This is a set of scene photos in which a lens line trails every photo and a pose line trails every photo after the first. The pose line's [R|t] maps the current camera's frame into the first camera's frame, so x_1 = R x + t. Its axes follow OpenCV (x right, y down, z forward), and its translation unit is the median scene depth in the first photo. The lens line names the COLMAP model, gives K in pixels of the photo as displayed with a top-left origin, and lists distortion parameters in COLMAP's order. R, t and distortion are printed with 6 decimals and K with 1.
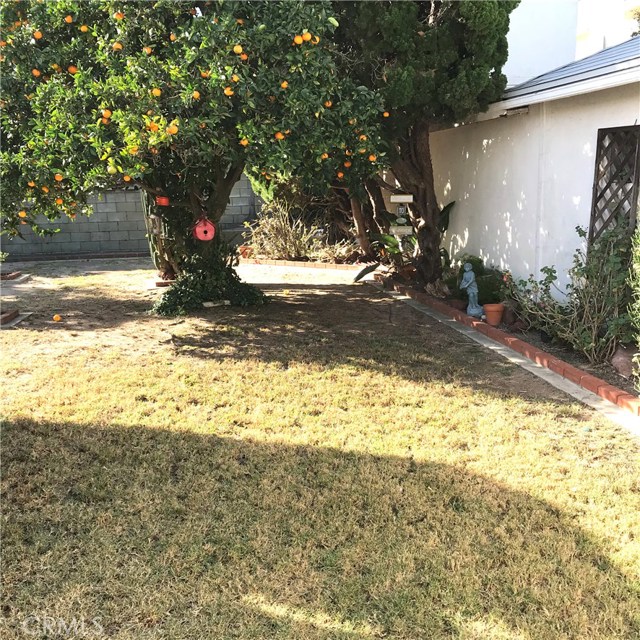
lens RADIAL K [[701.6, 0, 321.1], [0, 701.6, 322.0], [0, 0, 1]] dist [0.019822, 0.000000]
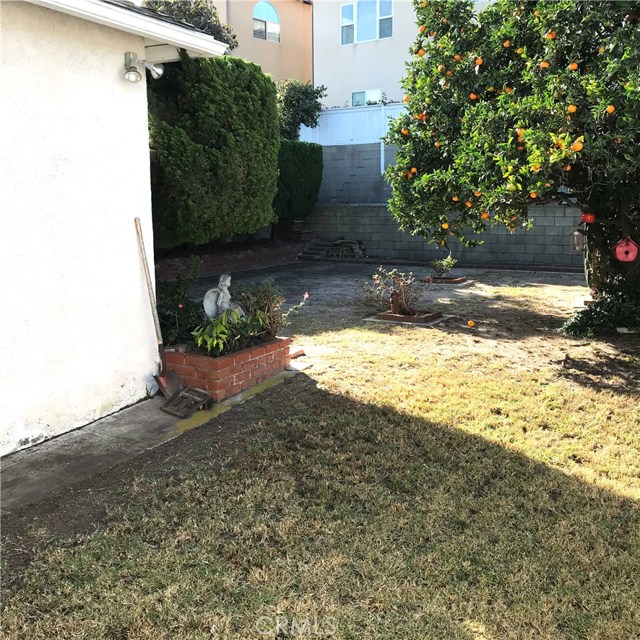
lens RADIAL K [[701.6, 0, 321.9], [0, 701.6, 318.8], [0, 0, 1]] dist [0.019822, 0.000000]
pose [[0.782838, 0.127374, -0.609049, 0.124800], [-0.139488, 0.989836, 0.027719, -0.013966], [0.606389, 0.063256, 0.792648, 0.026366]]
